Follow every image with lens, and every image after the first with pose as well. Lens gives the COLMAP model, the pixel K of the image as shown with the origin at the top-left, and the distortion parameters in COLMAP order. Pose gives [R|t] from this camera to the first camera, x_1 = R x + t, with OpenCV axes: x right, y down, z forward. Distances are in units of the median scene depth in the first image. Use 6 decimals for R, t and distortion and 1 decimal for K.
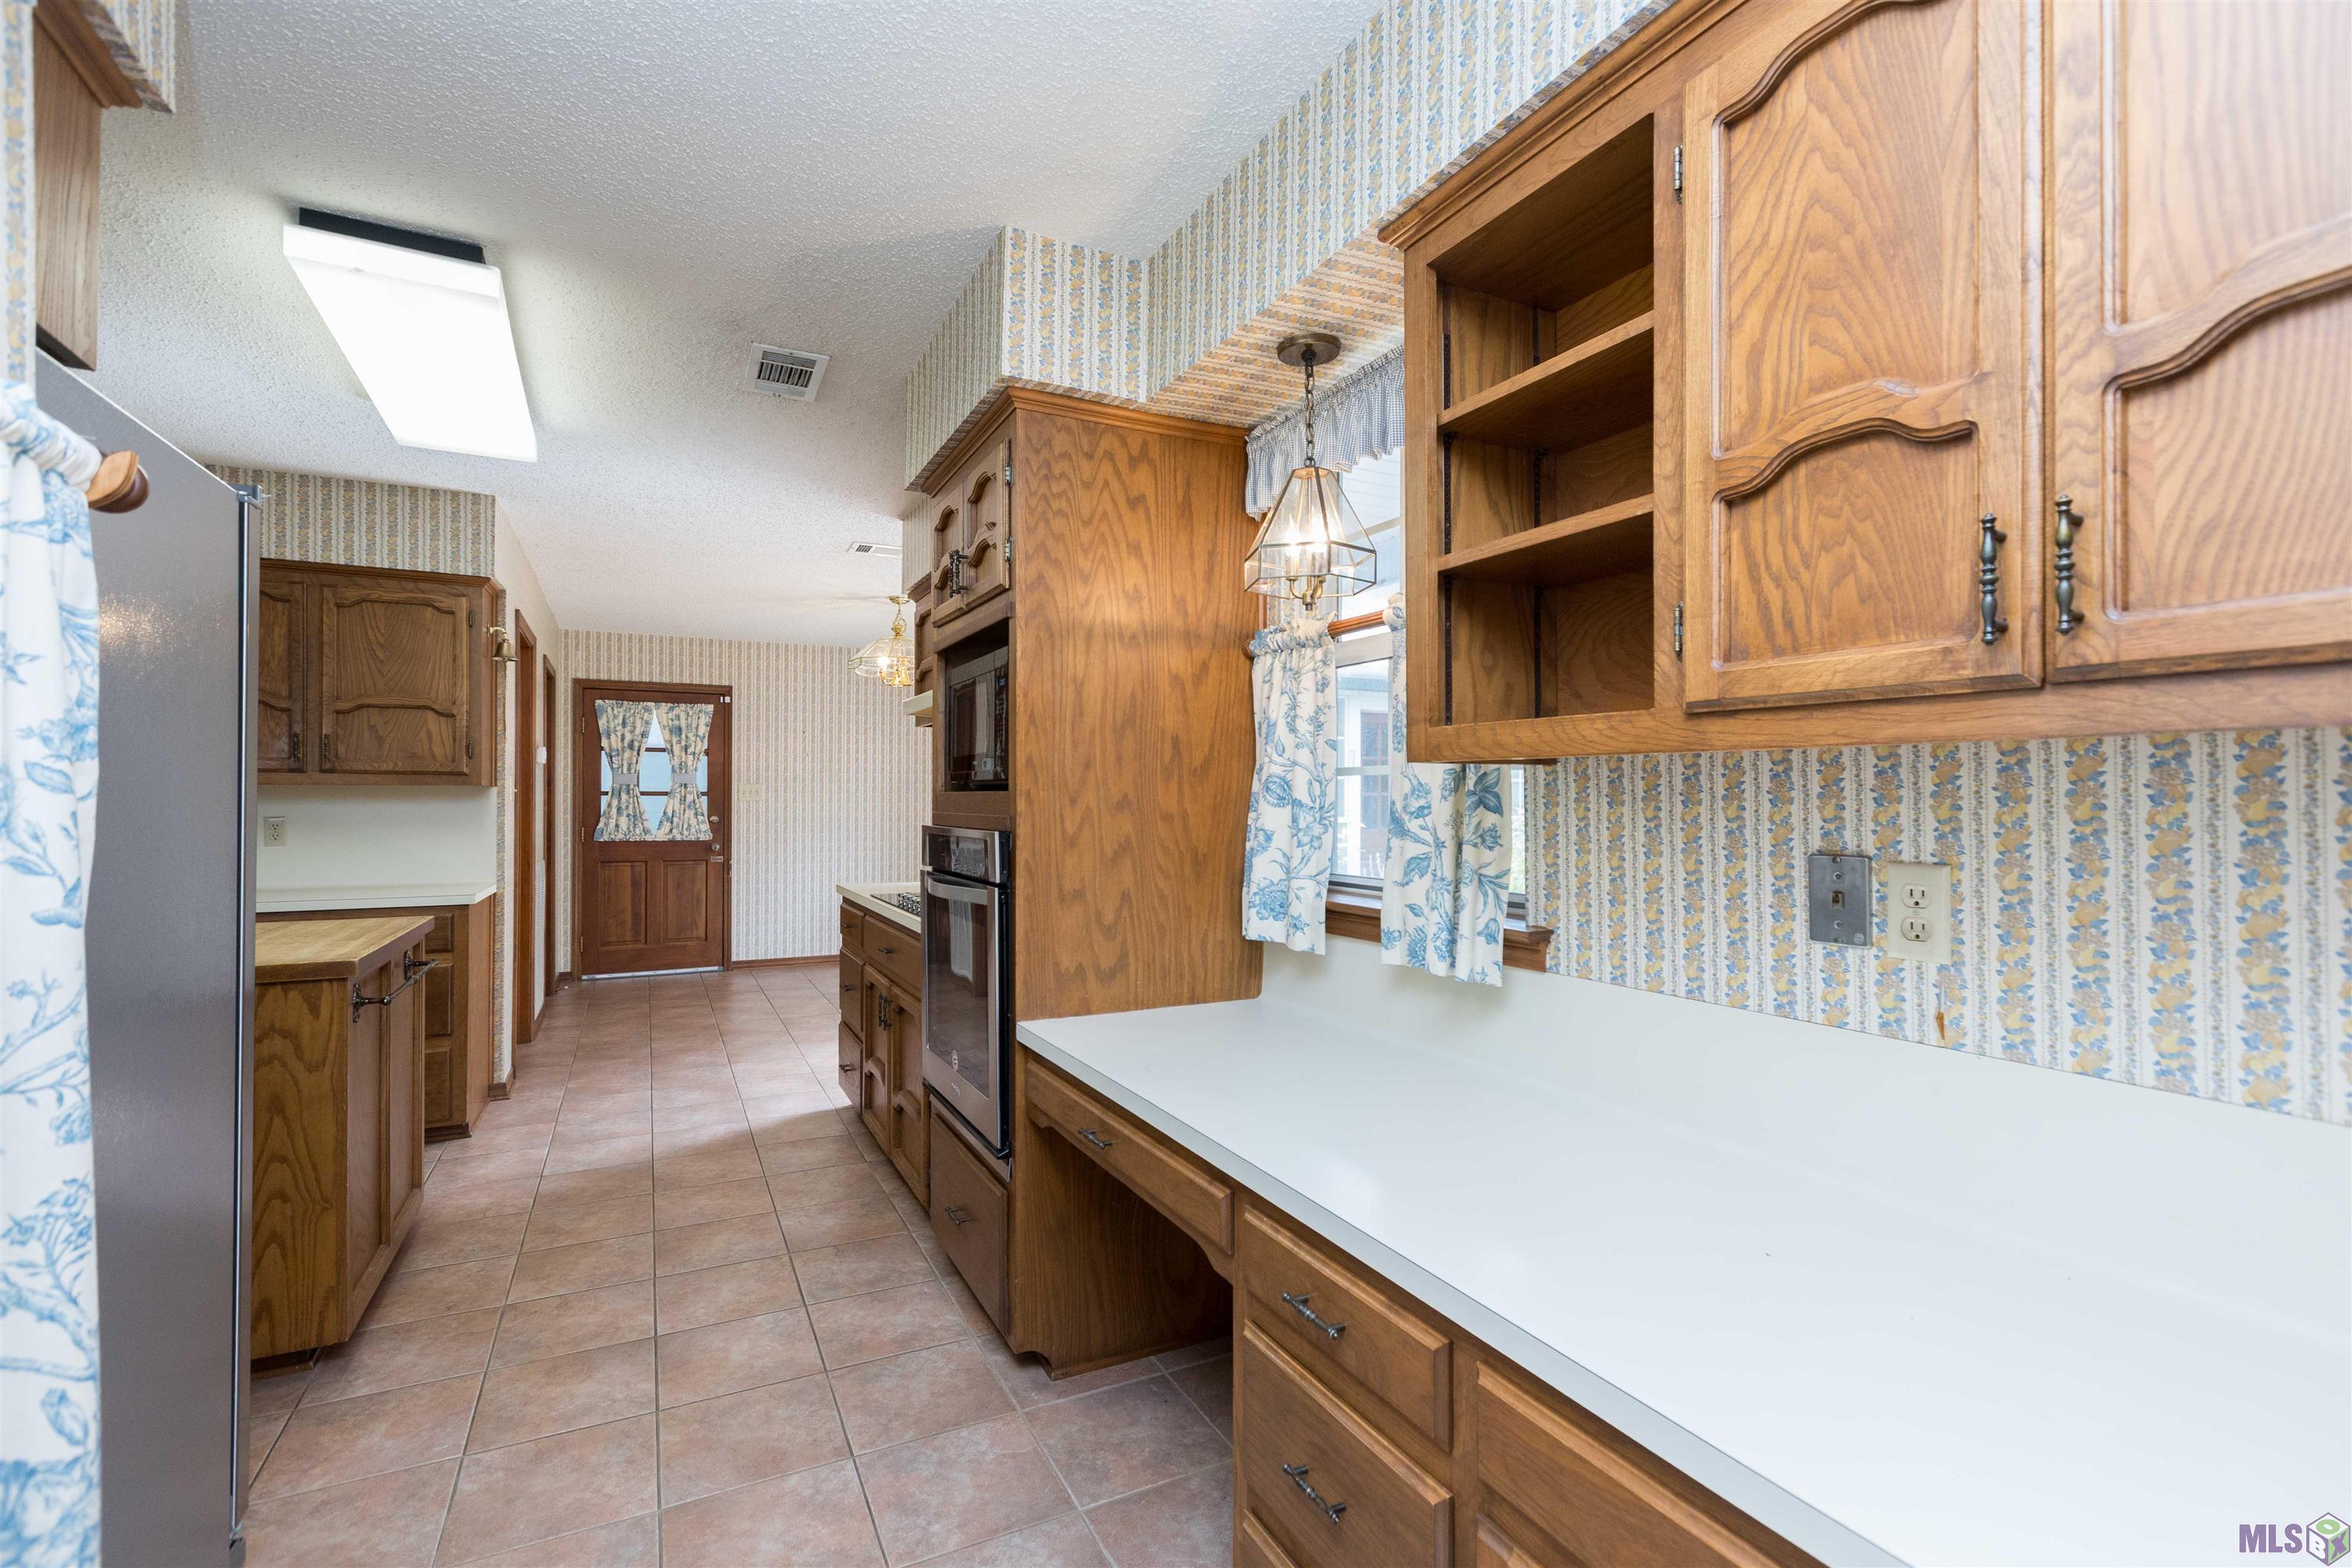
lens RADIAL K [[1042.8, 0, 1166.2], [0, 1042.8, 796.7], [0, 0, 1]] dist [-0.000247, -0.000043]
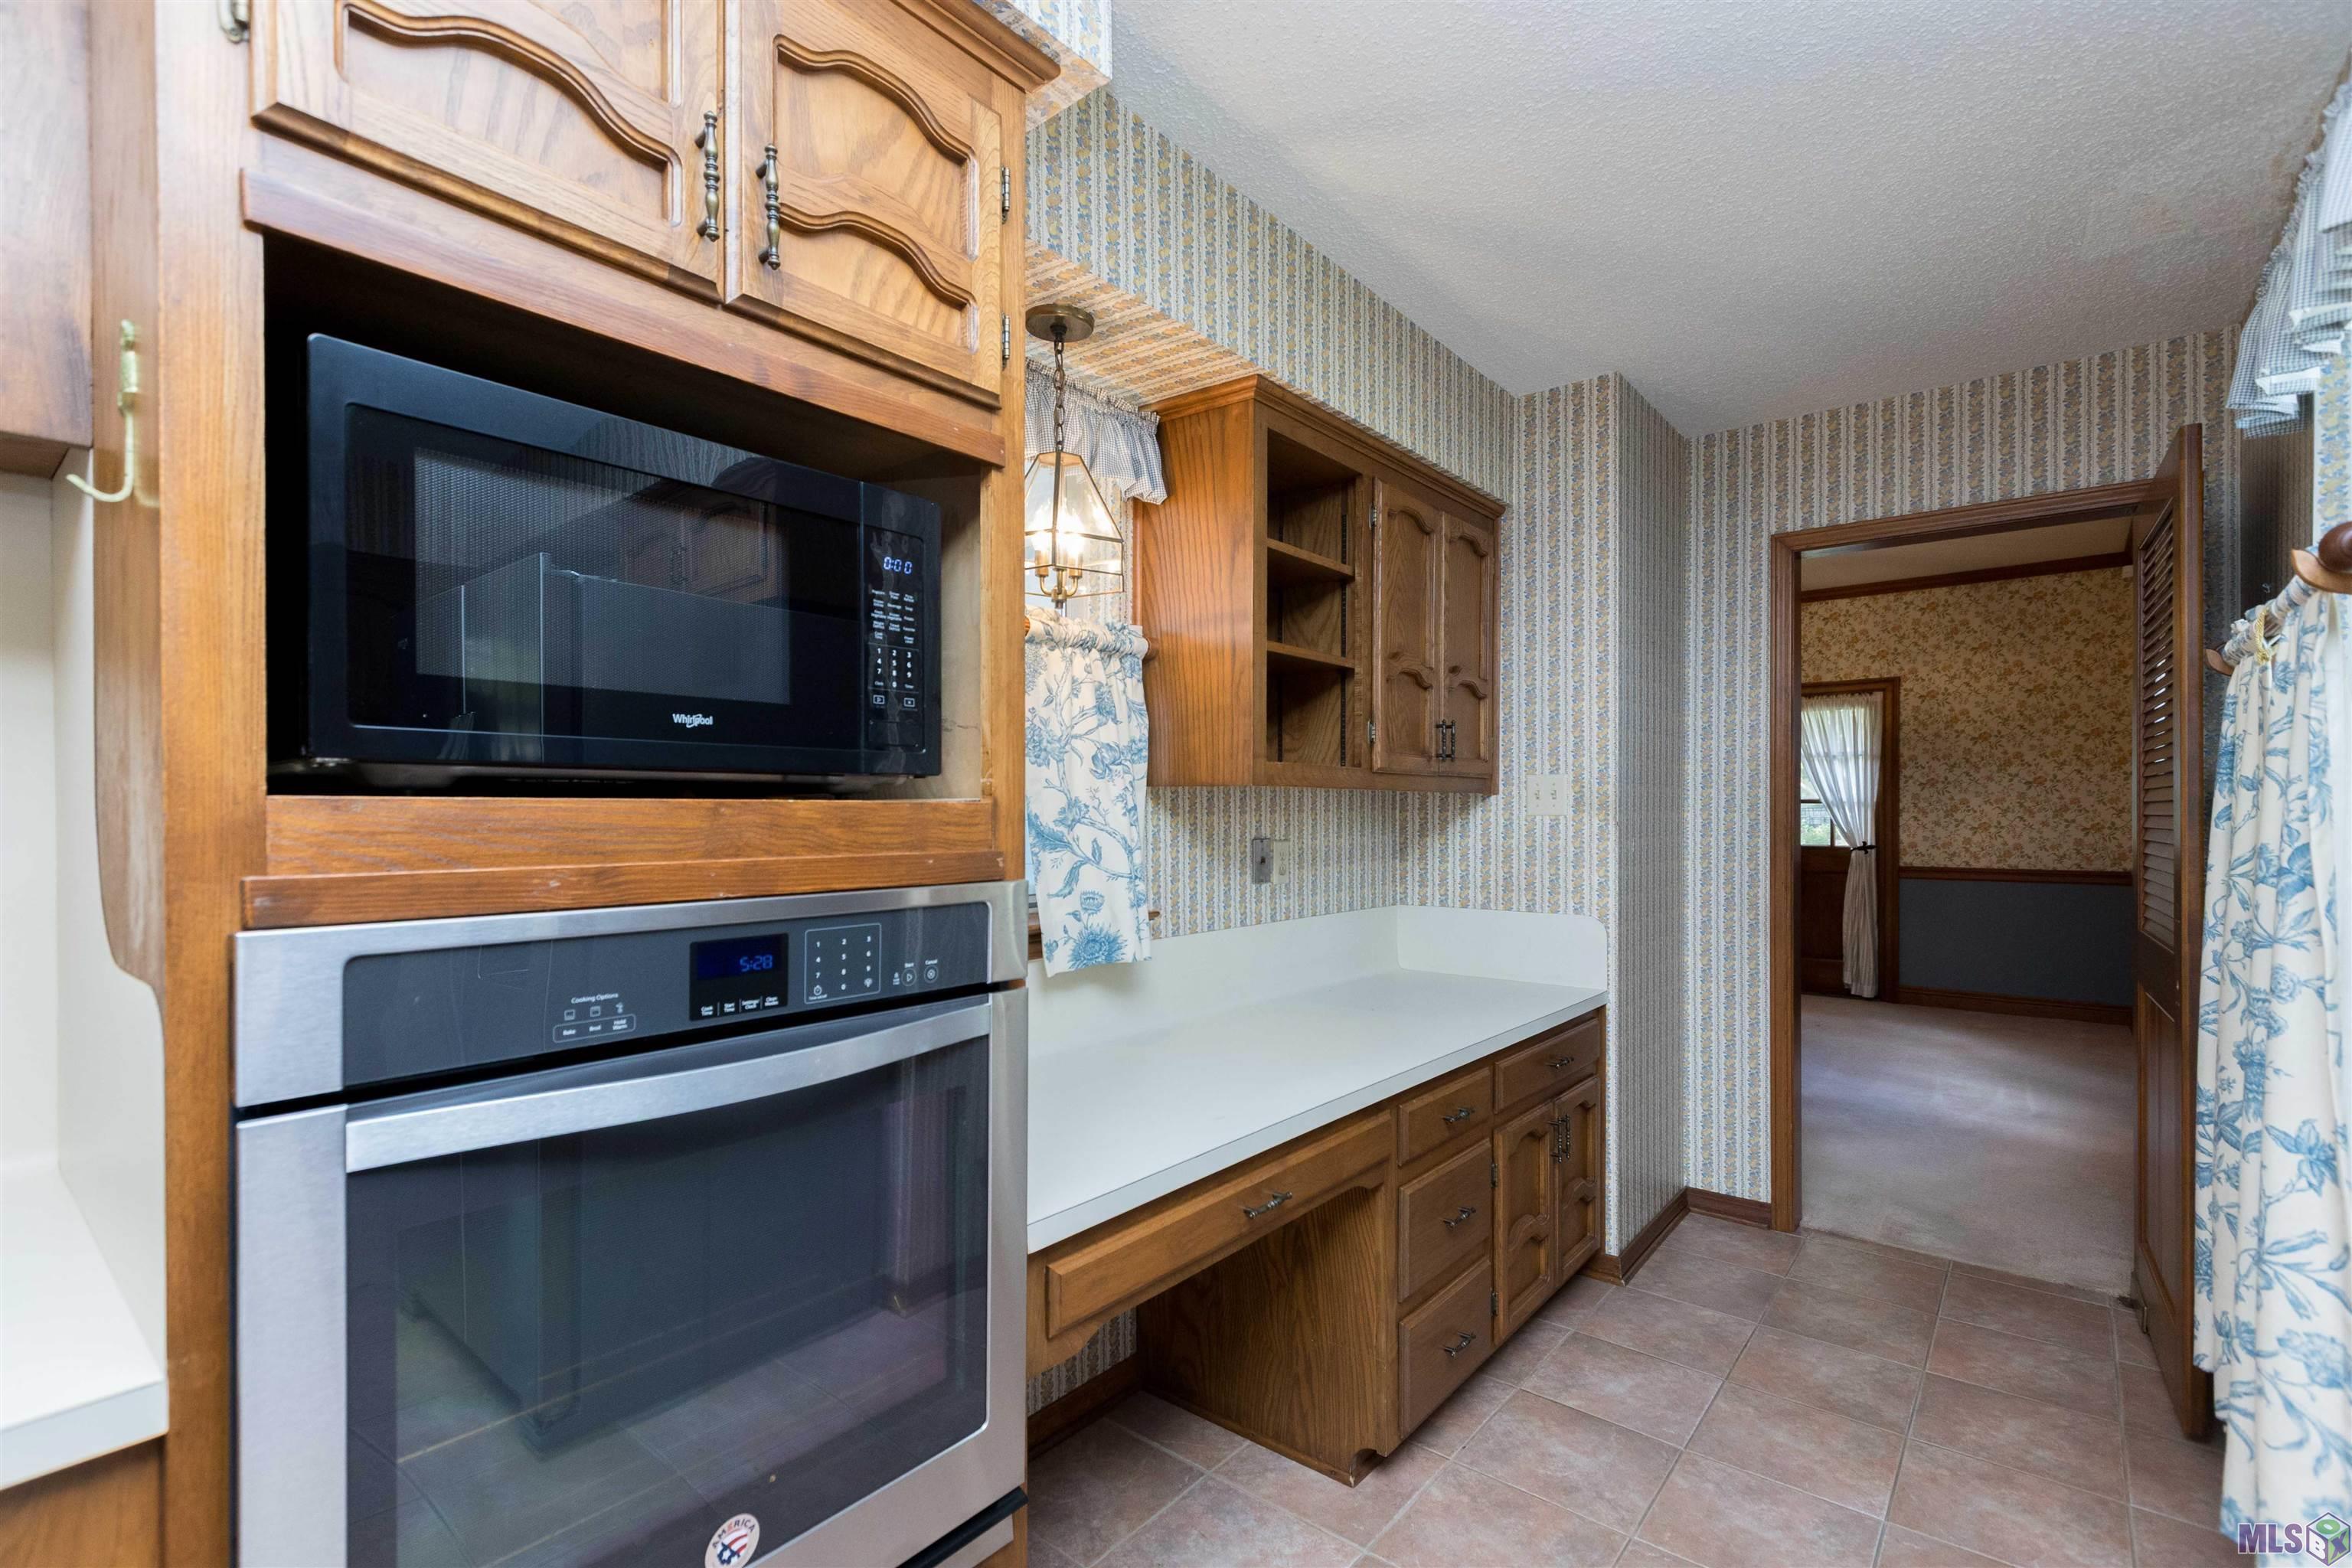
lens RADIAL K [[1048.5, 0, 1172.9], [0, 1048.5, 814.5], [0, 0, 1]] dist [0.002311, 0.001110]
pose [[-0.395483, -0.006650, 0.918449, -0.436545], [-0.003309, 0.999978, 0.005815, -0.001302], [-0.918468, -0.000740, -0.395496, 0.738379]]
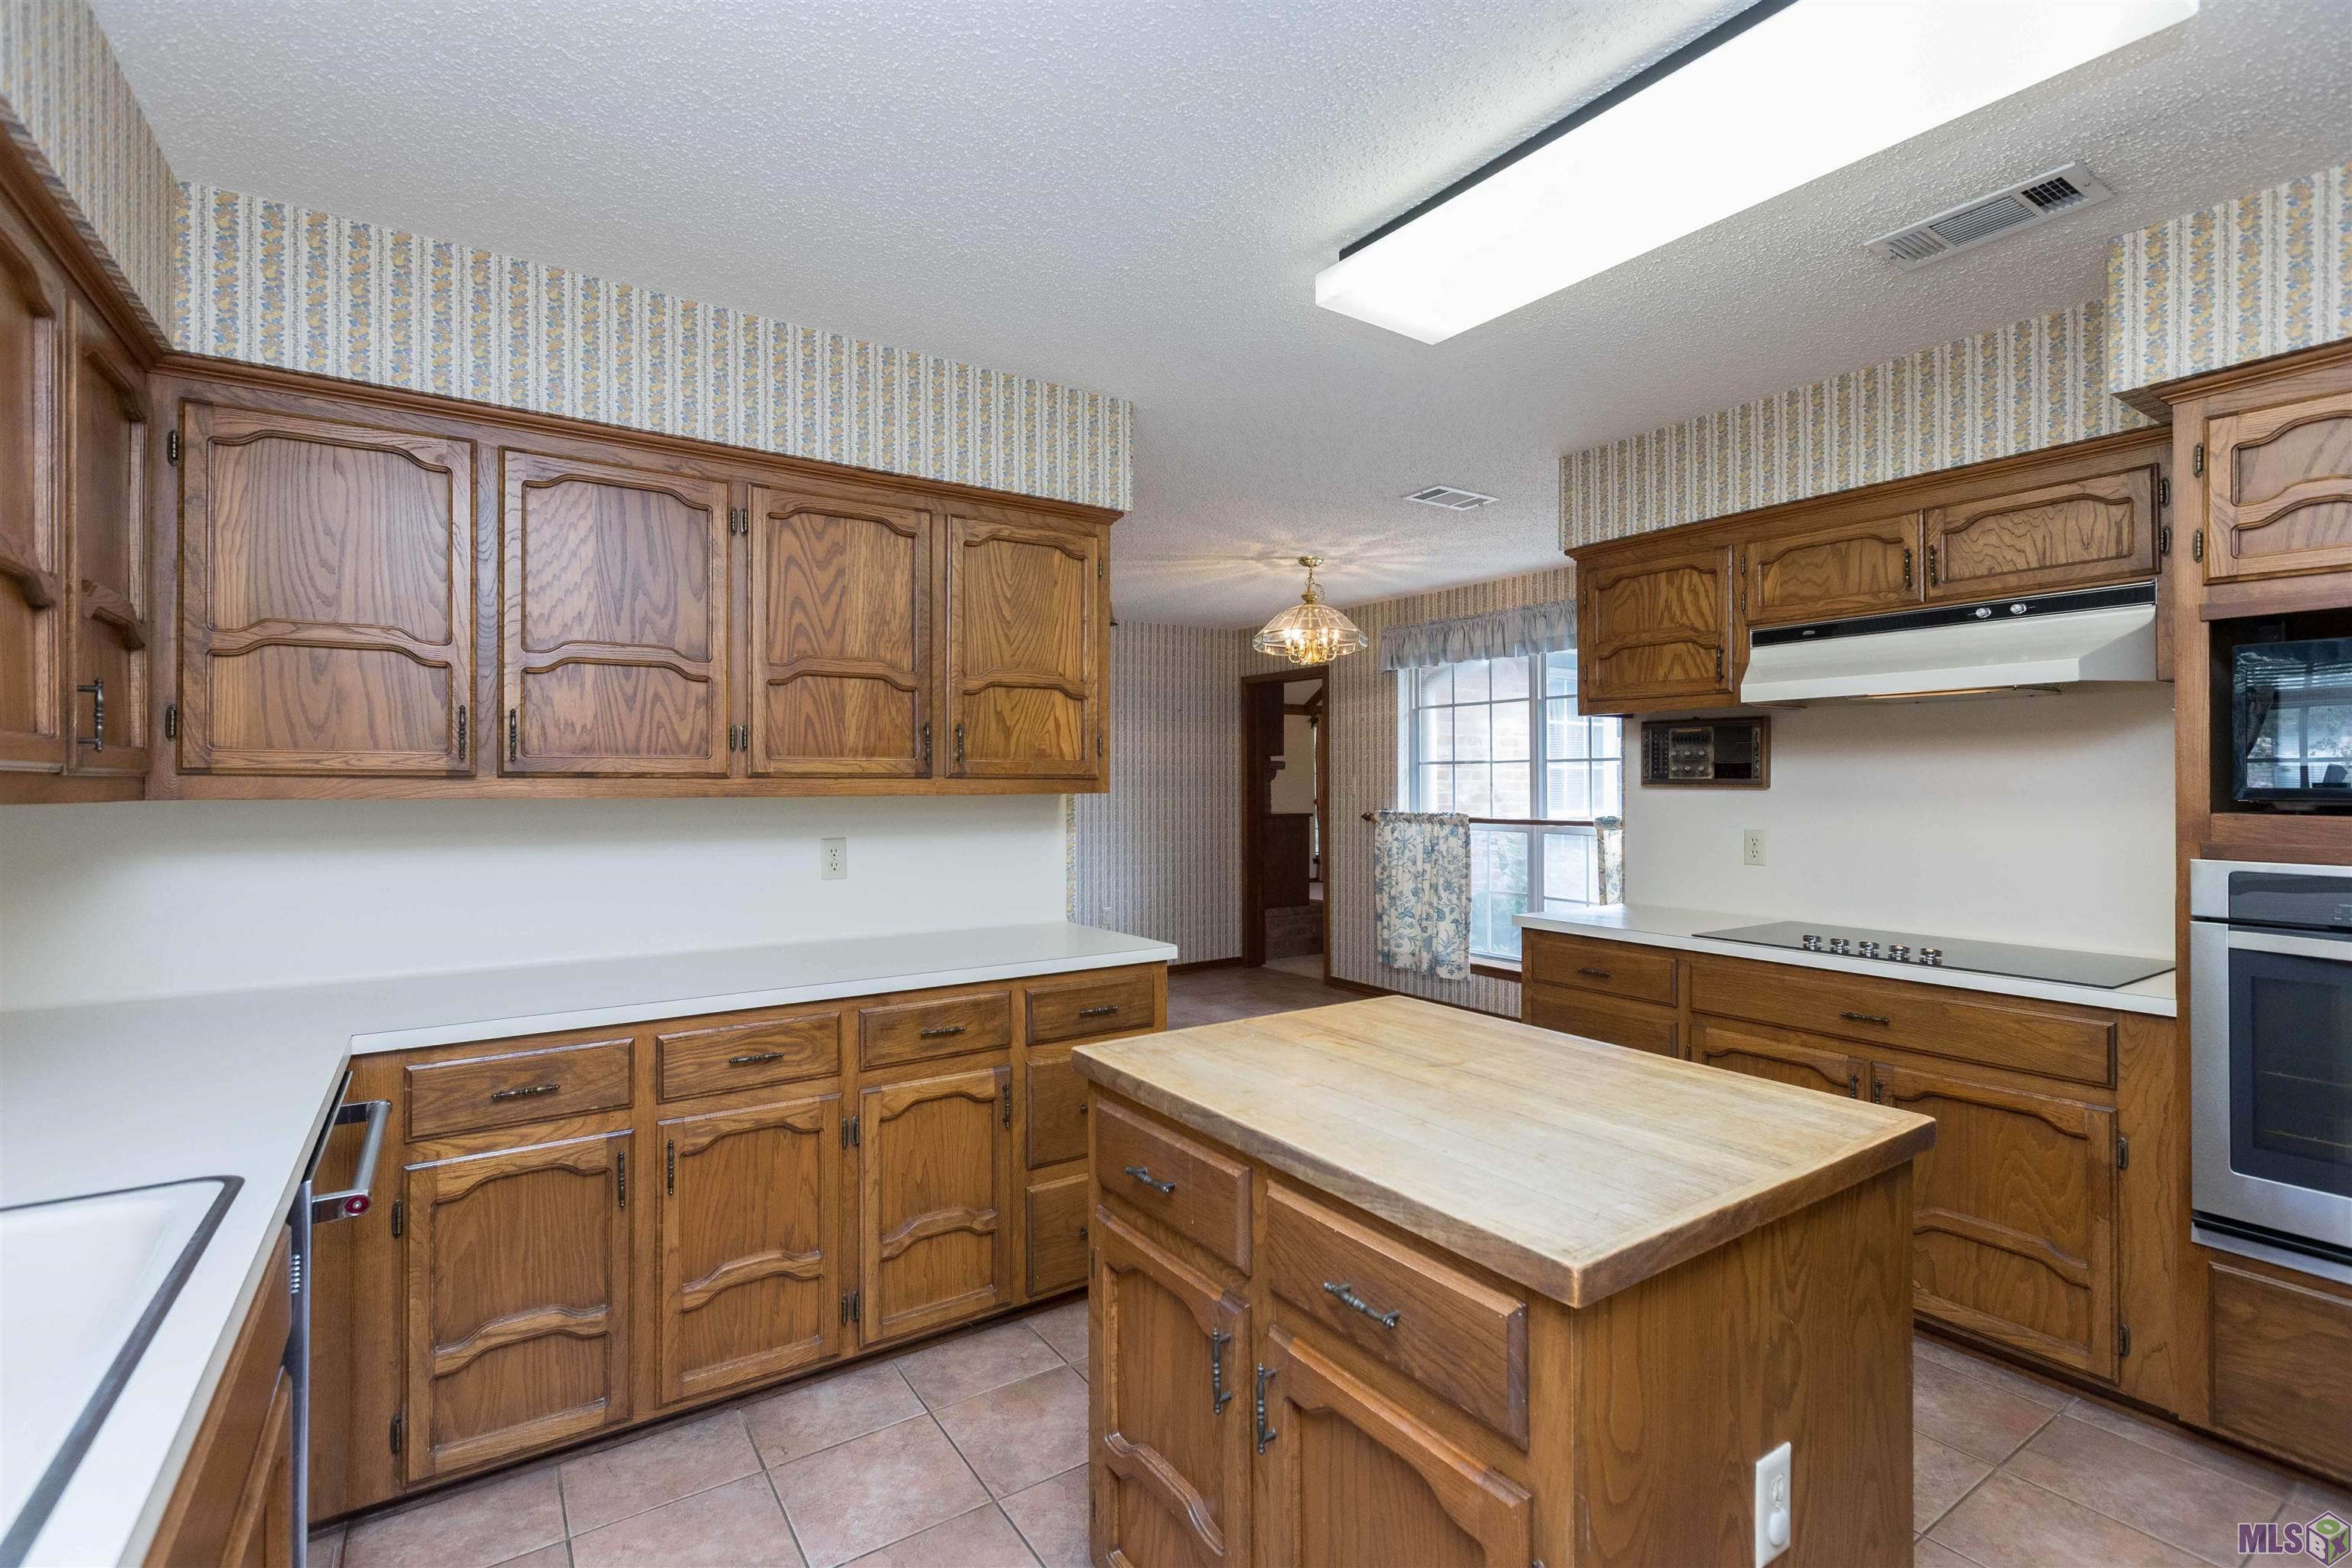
lens RADIAL K [[1045.1, 0, 1172.3], [0, 1045.1, 781.5], [0, 0, 1]] dist [0.001937, -0.000211]
pose [[0.992144, -0.003493, 0.125052, -0.835188], [0.003245, 0.999992, 0.002188, -0.024257], [-0.125058, -0.001766, 0.992148, 0.305937]]
